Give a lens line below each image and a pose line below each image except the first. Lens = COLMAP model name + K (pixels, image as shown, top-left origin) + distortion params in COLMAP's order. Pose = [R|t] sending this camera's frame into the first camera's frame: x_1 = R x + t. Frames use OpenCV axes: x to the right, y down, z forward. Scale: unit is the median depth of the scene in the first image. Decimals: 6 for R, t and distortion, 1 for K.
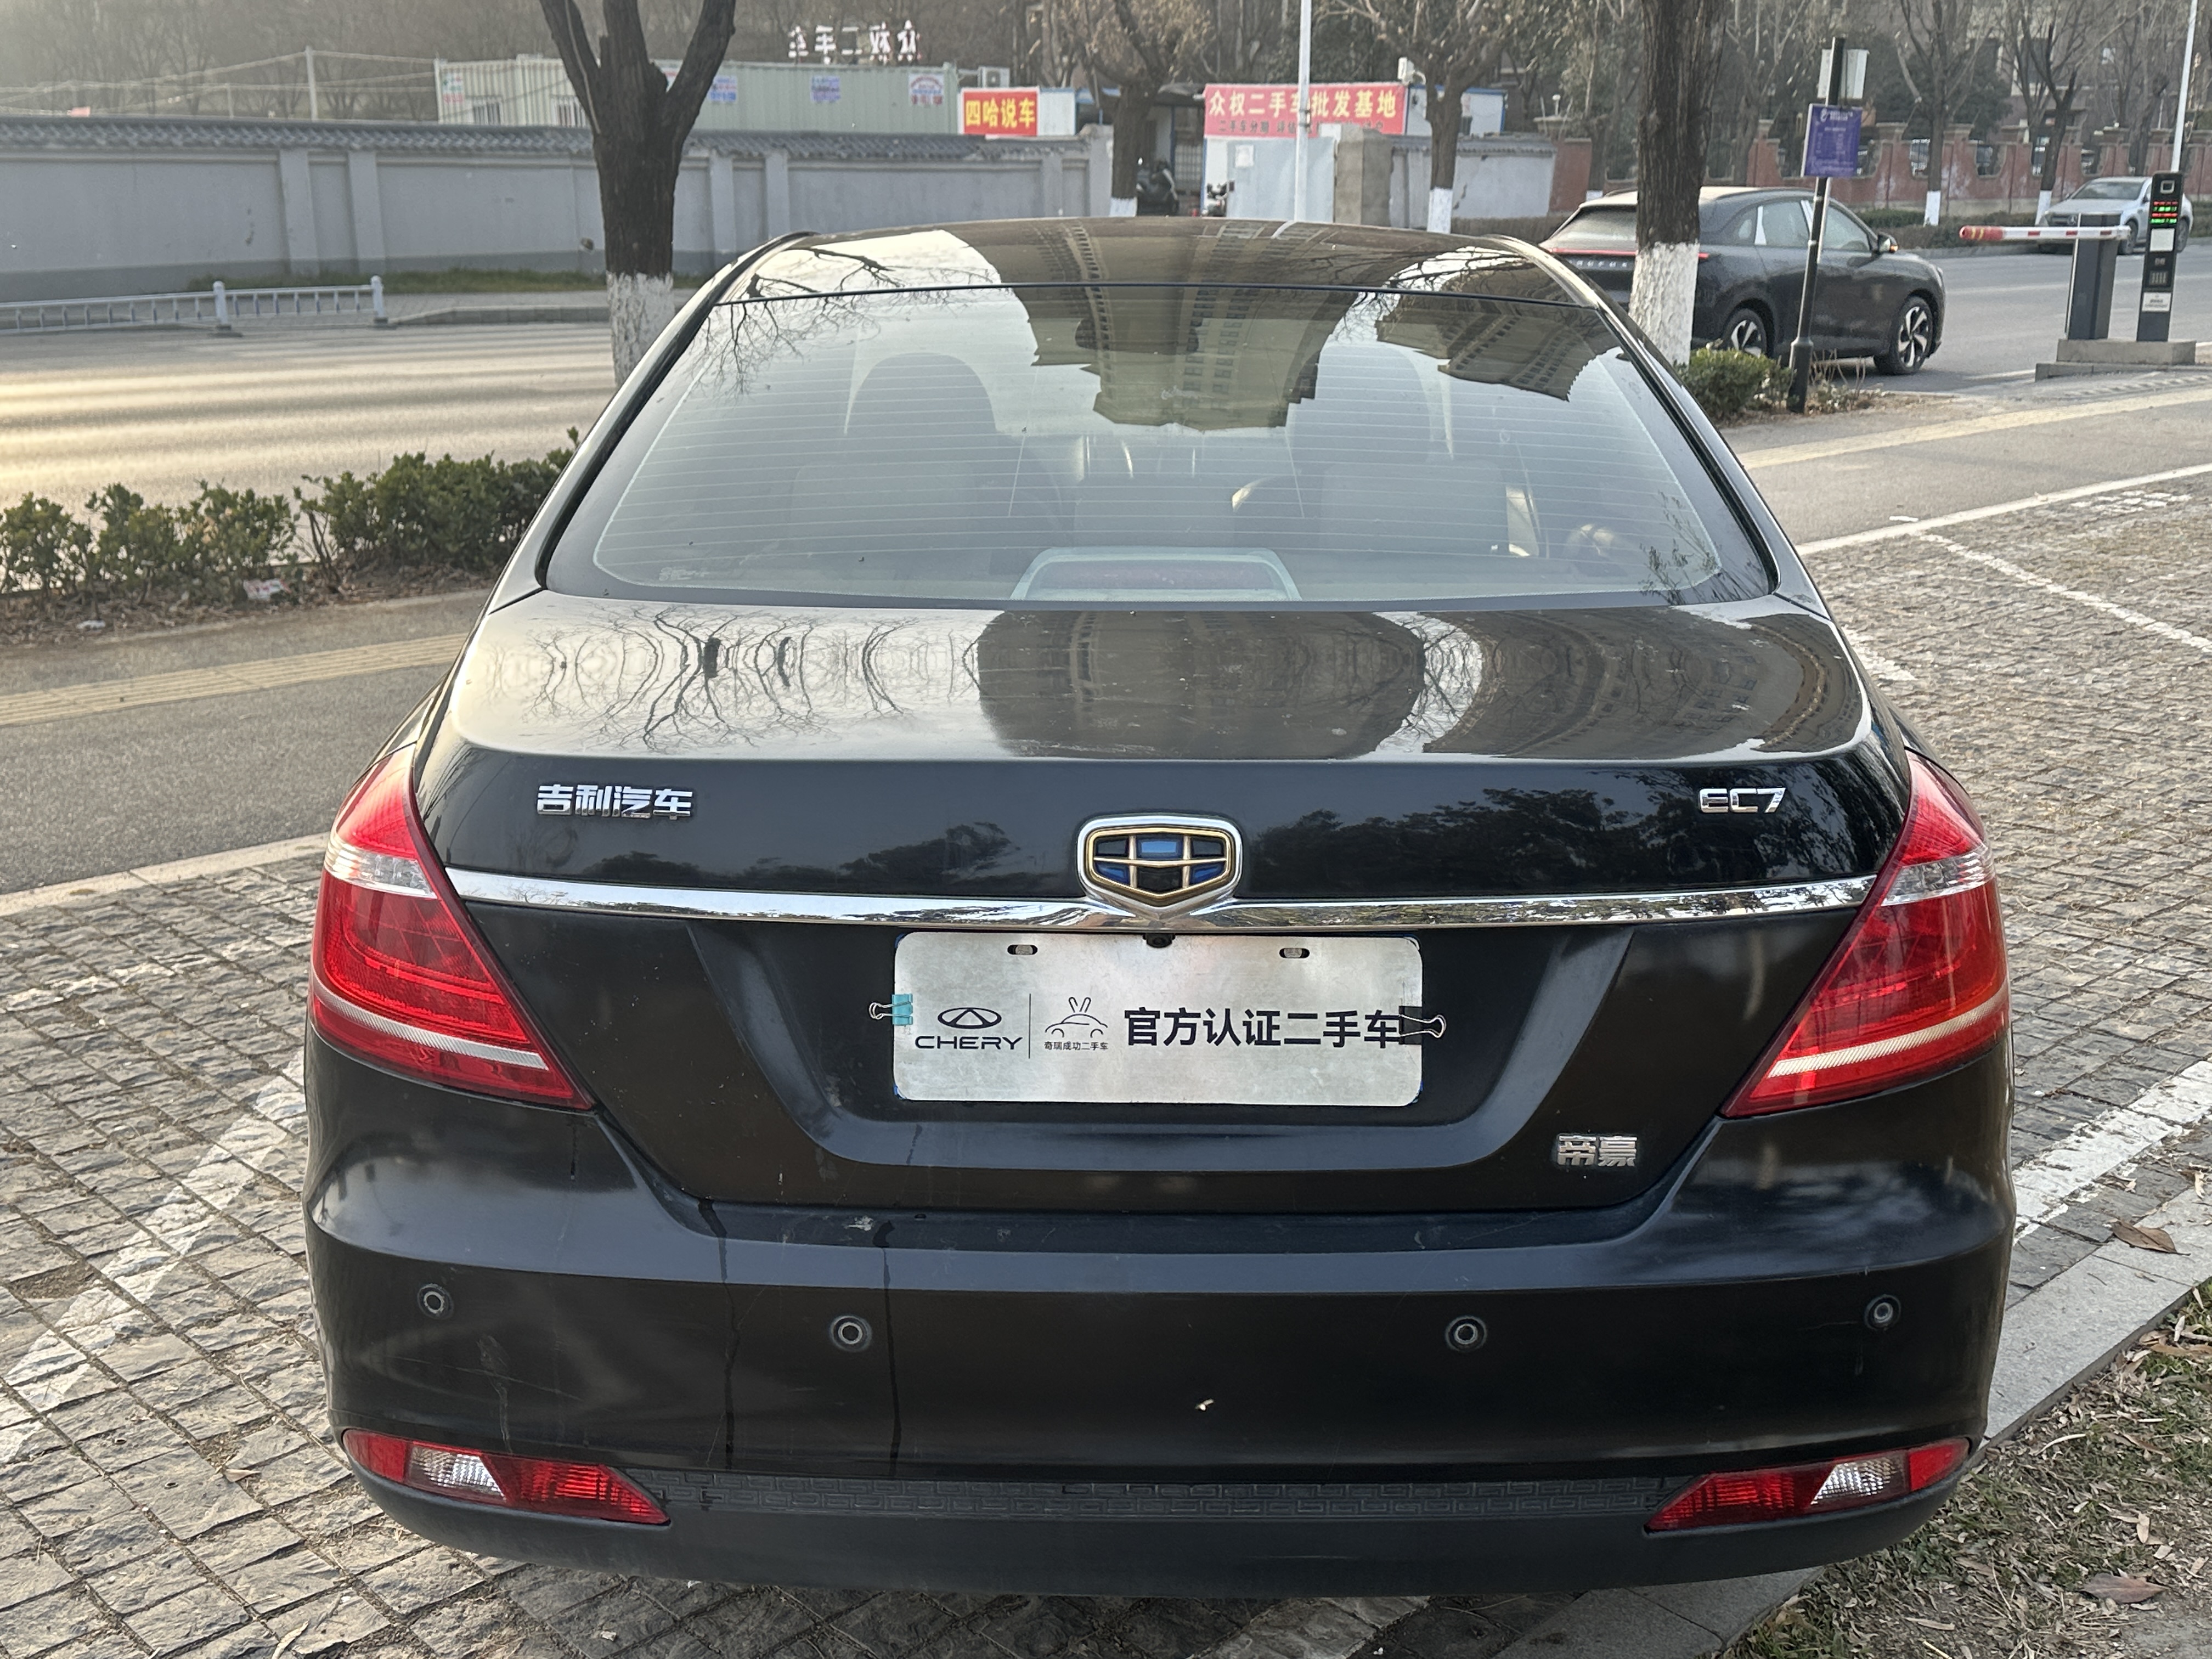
lens RADIAL K [[2351.3, 0, 1106.0], [0, 2351.3, 829.5], [0, 0, 1]] dist [0.072682, 0.008040]
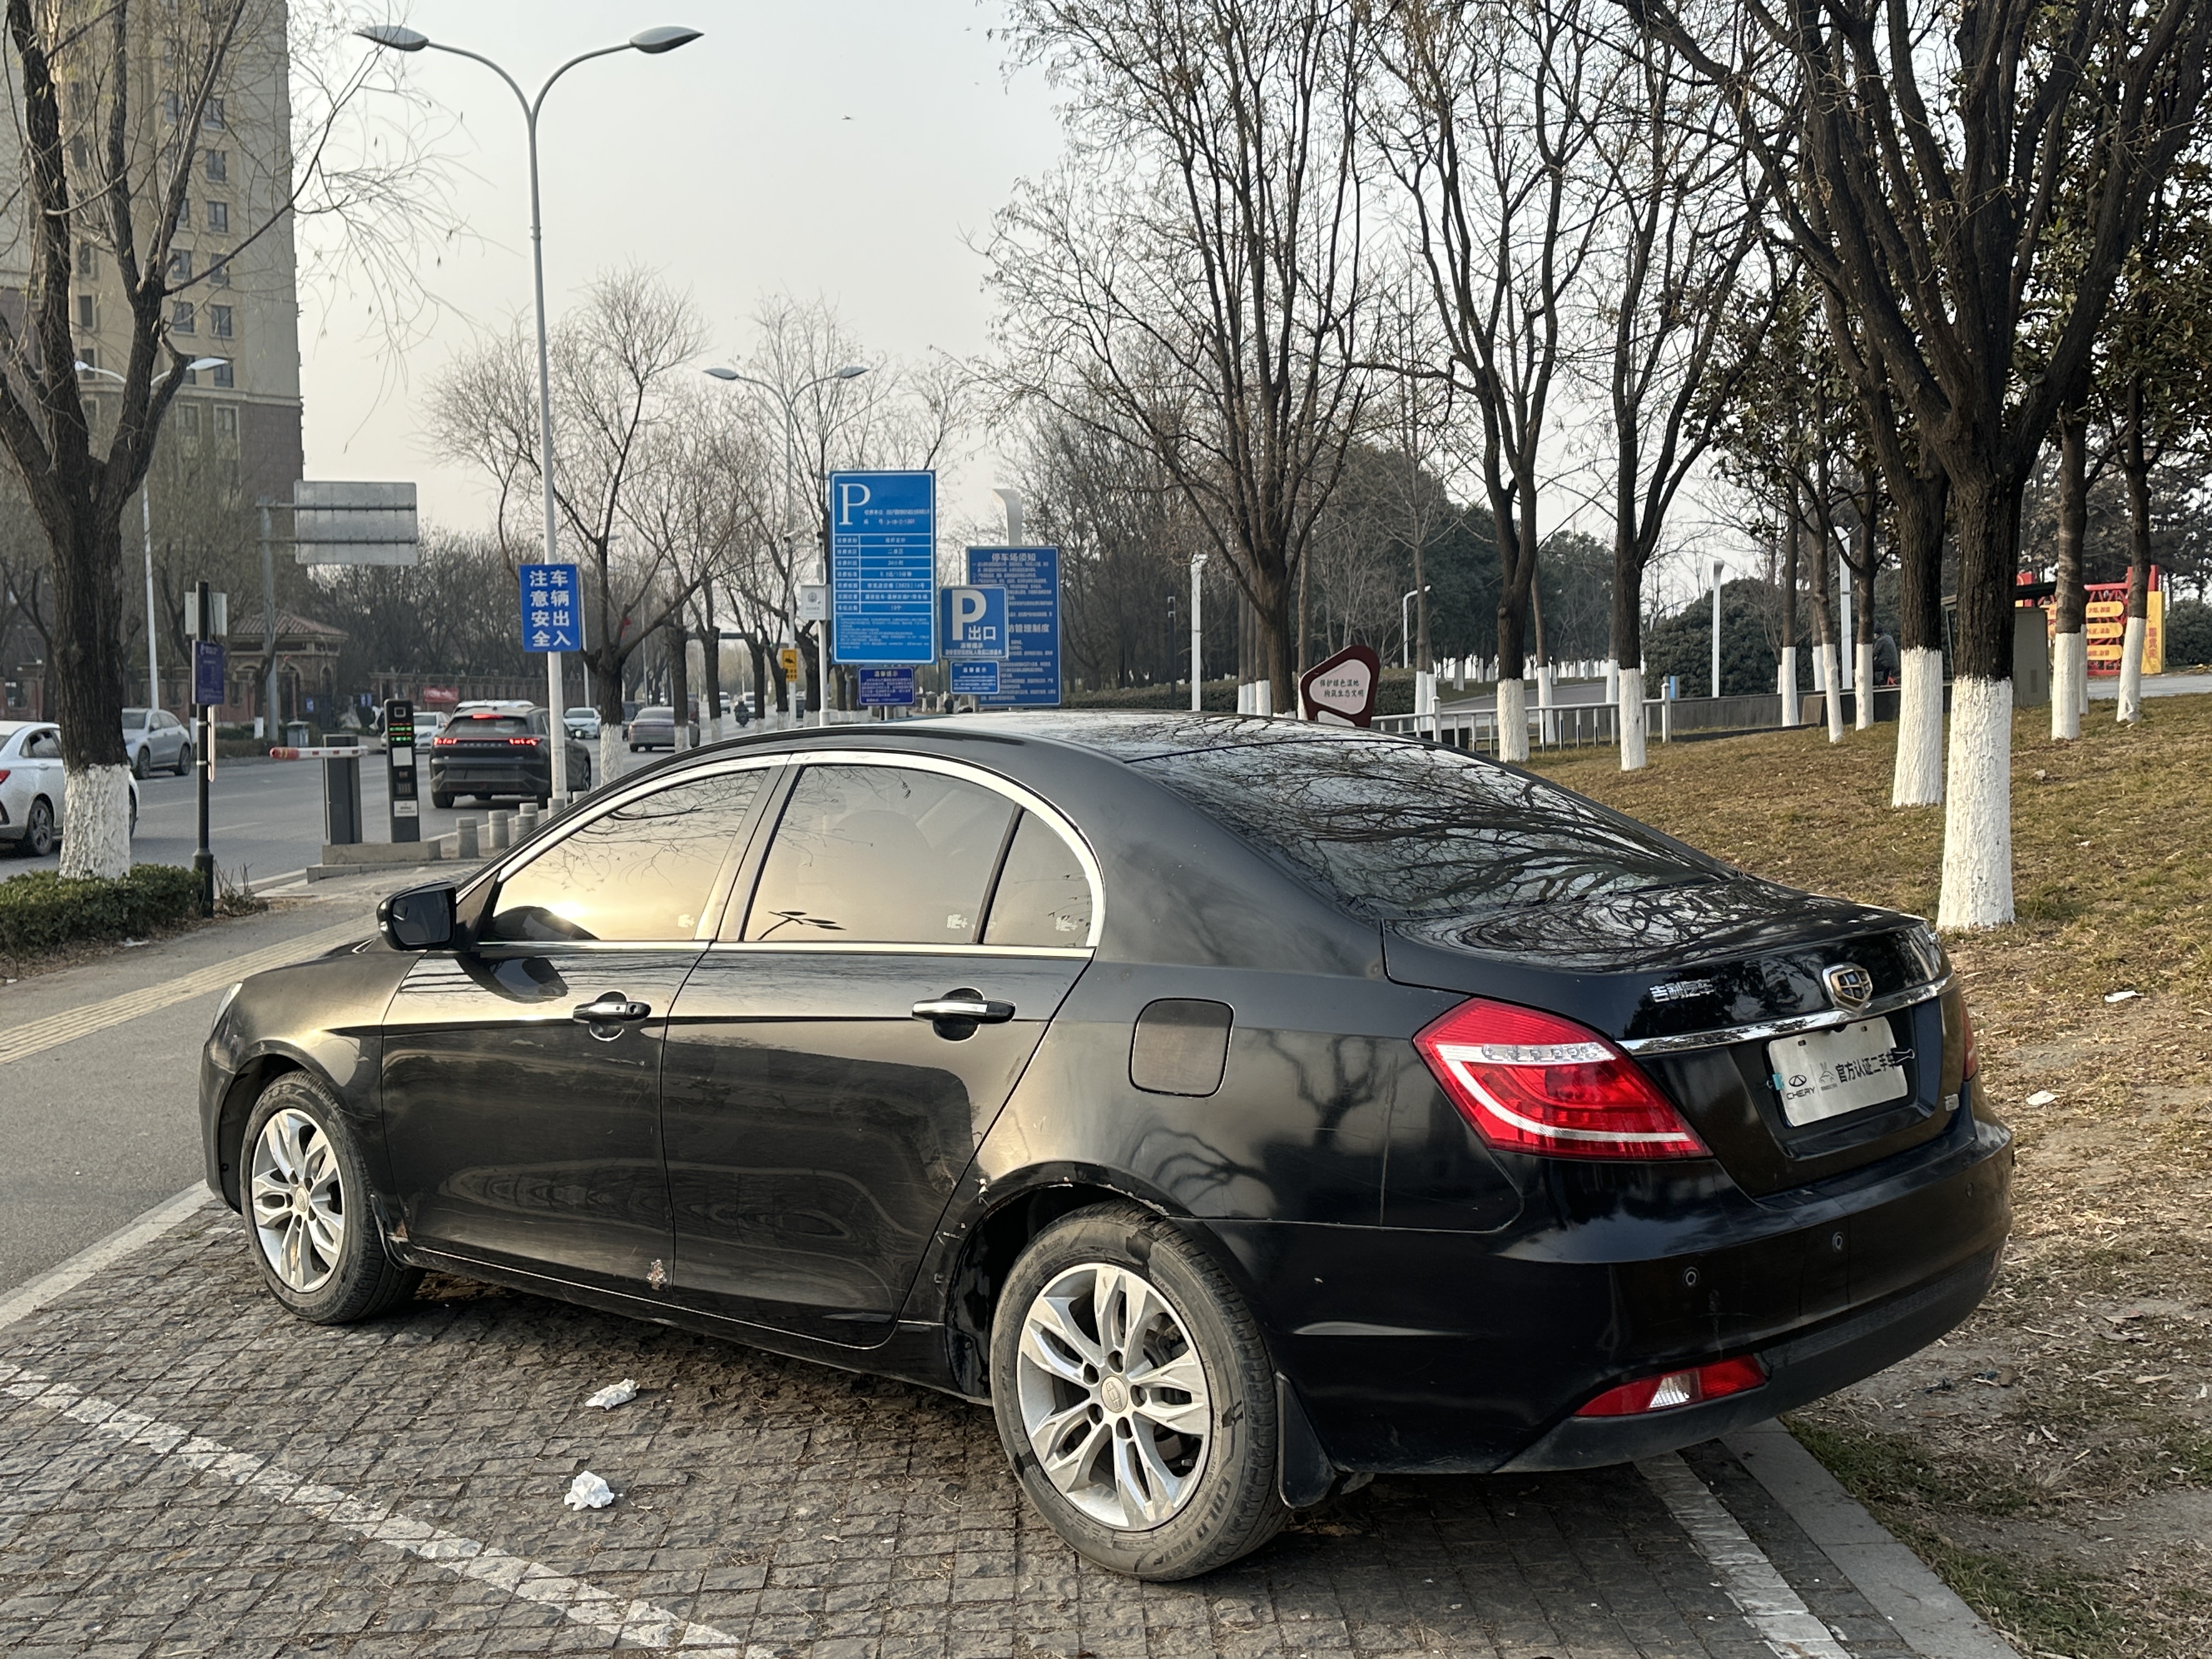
lens RADIAL K [[2351.3, 0, 1106.0], [0, 2351.3, 829.5], [0, 0, 1]] dist [0.072682, 0.008040]
pose [[0.677053, -0.056257, 0.733781, -0.233849], [0.212385, 0.969587, -0.121629, -0.000526], [-0.704622, 0.238193, 0.668410, 0.004626]]
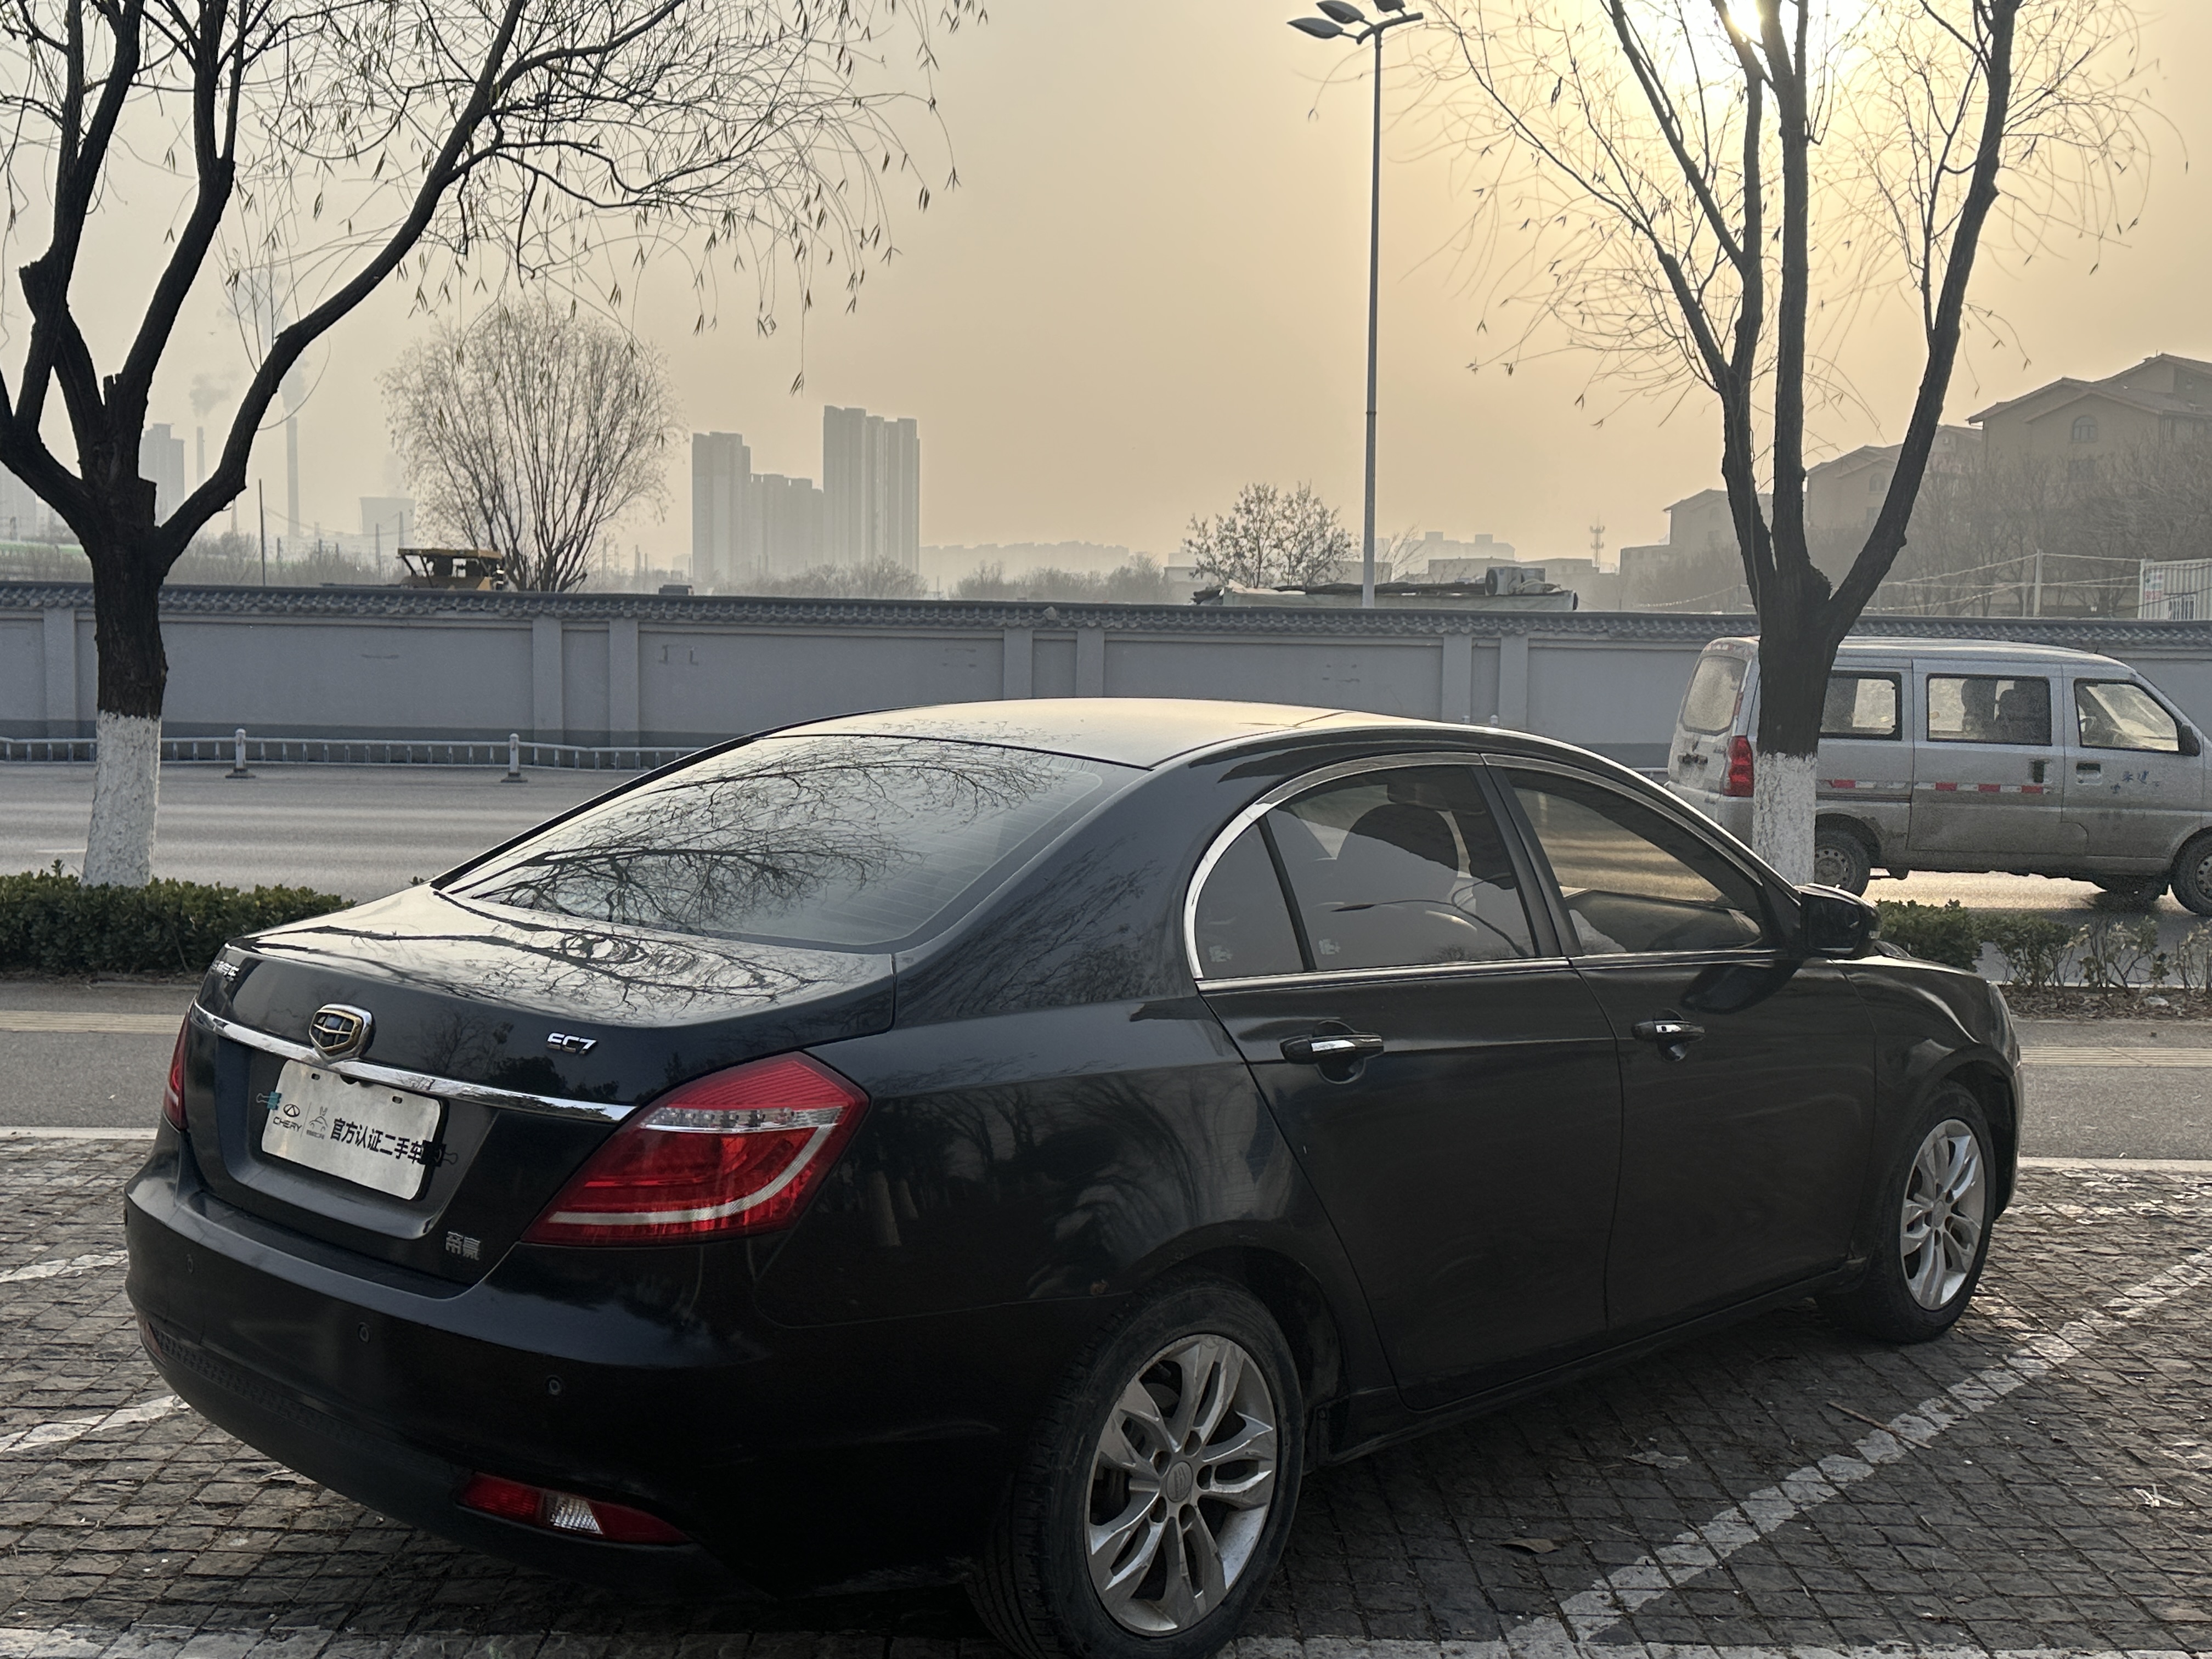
lens RADIAL K [[2351.3, 0, 1106.0], [0, 2351.3, 829.5], [0, 0, 1]] dist [0.072682, 0.008040]
pose [[0.770125, 0.084197, -0.632312, 0.191013], [-0.206795, 0.970671, -0.122615, -0.004112], [0.603443, 0.225188, 0.764949, -0.005583]]
